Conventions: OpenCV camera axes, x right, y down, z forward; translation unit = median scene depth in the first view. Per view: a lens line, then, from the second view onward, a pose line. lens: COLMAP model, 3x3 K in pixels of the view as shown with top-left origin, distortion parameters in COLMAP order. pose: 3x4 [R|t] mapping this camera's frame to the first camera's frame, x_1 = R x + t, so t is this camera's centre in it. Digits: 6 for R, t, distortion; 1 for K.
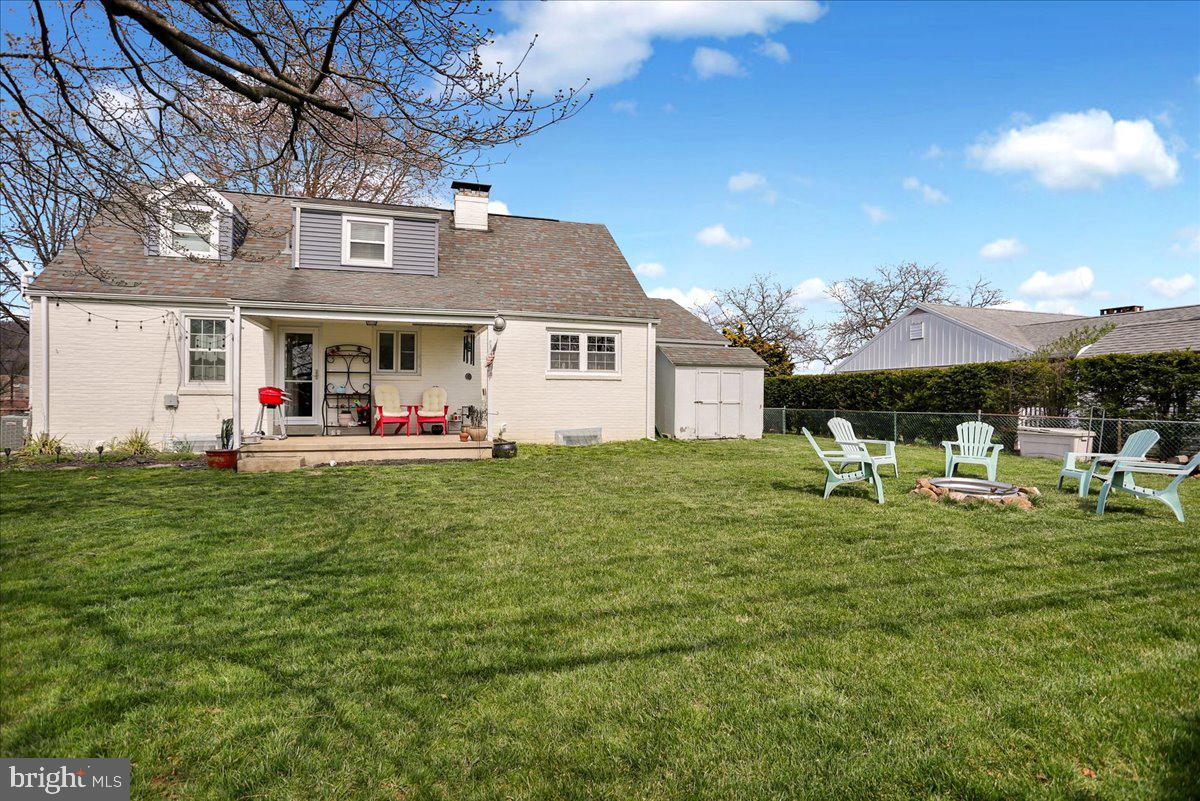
lens RADIAL K [[707.5, 0, 600.0], [0, 707.5, 400.5], [0, 0, 1]] dist [-0.093441, 0.065508]
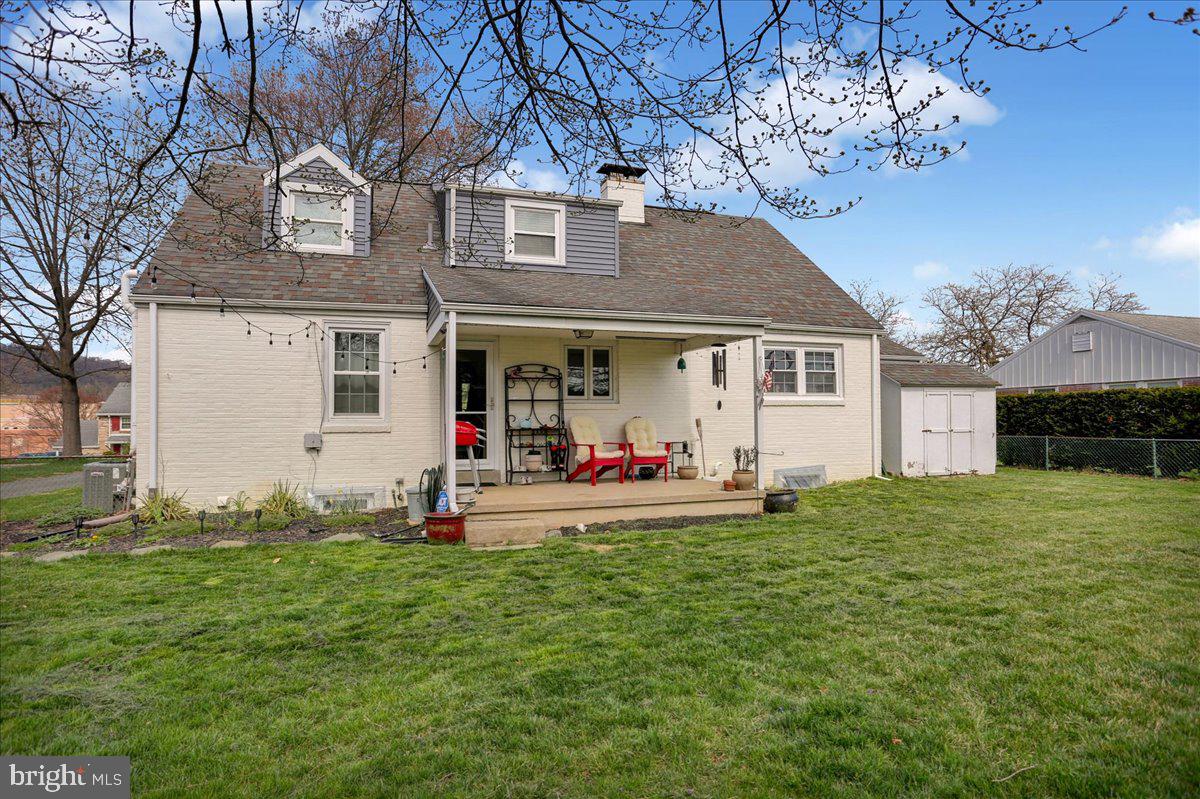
lens RADIAL K [[744.1, 0, 603.9], [0, 744.1, 409.2], [0, 0, 1]] dist [-0.082780, 0.082410]
pose [[0.999897, -0.011501, 0.008537, -0.265307], [0.011628, 0.999821, -0.014904, -0.015864], [-0.008364, 0.015002, 0.999852, 0.167804]]
